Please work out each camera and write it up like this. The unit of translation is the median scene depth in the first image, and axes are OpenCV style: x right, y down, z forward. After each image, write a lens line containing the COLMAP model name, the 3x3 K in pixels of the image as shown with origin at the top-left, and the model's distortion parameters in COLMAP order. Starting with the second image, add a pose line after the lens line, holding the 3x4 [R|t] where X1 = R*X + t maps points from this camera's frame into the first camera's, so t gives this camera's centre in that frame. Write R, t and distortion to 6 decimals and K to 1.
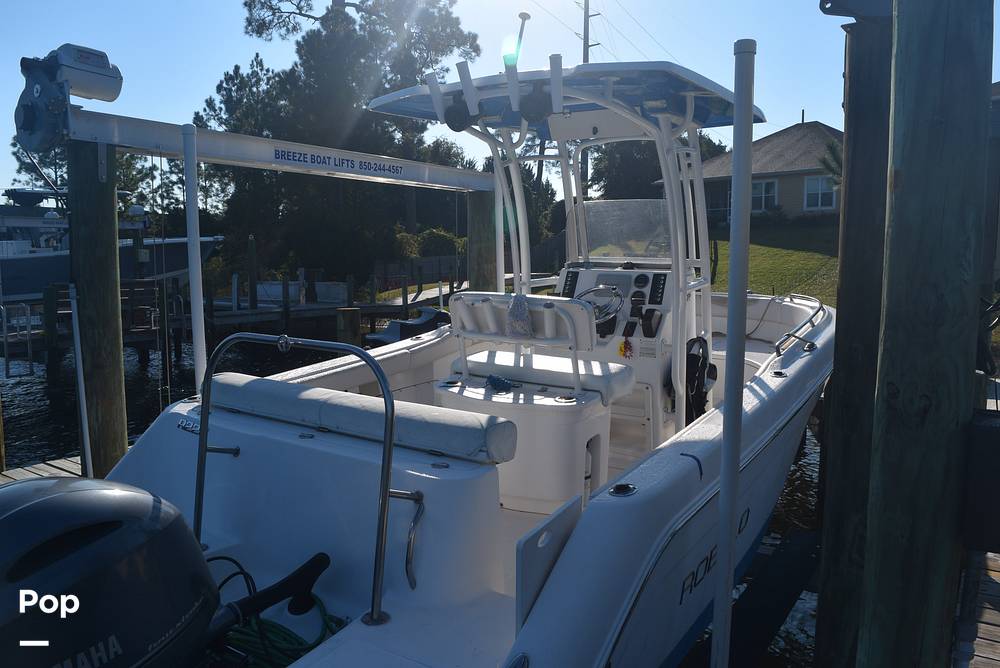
lens RADIAL K [[790.7, 0, 498.6], [0, 790.7, 334.7], [0, 0, 1]] dist [-0.096629, 0.026318]
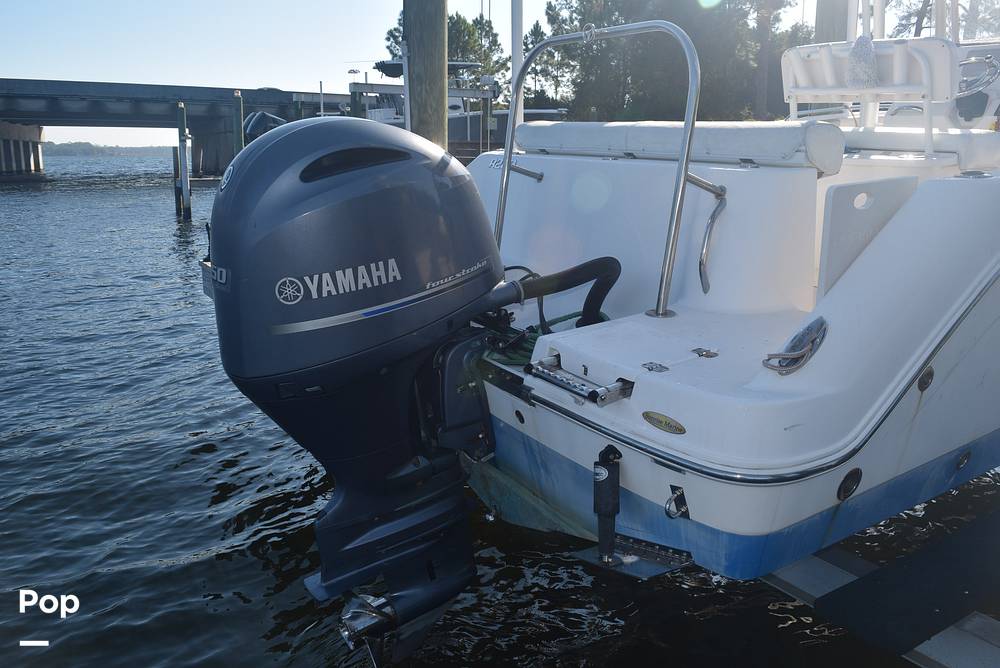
lens RADIAL K [[790.7, 0, 501.3], [0, 790.7, 328.2], [0, 0, 1]] dist [-0.096629, 0.026318]
pose [[0.911841, 0.099857, -0.398214, 0.037438], [-0.052221, 0.990301, 0.128752, 0.234234], [0.407209, -0.096606, 0.908212, 0.063943]]
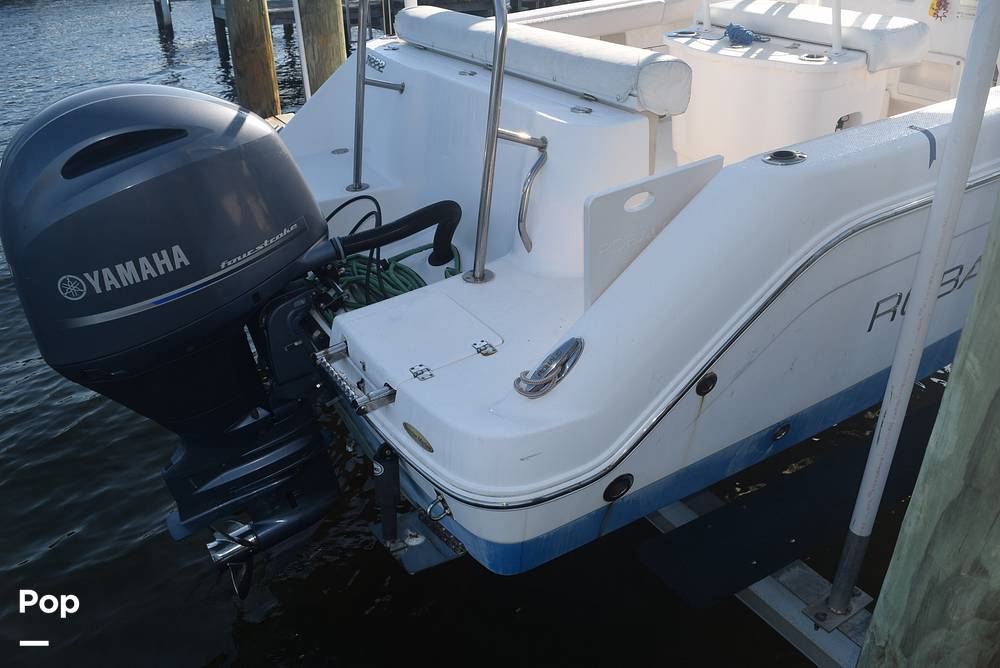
lens RADIAL K [[790.7, 0, 495.0], [0, 790.7, 336.6], [0, 0, 1]] dist [-0.096629, 0.026318]
pose [[0.900758, 0.189110, -0.390989, 0.193389], [-0.028848, 0.924292, 0.380594, 0.073431], [0.433363, -0.331544, 0.838019, 0.200963]]
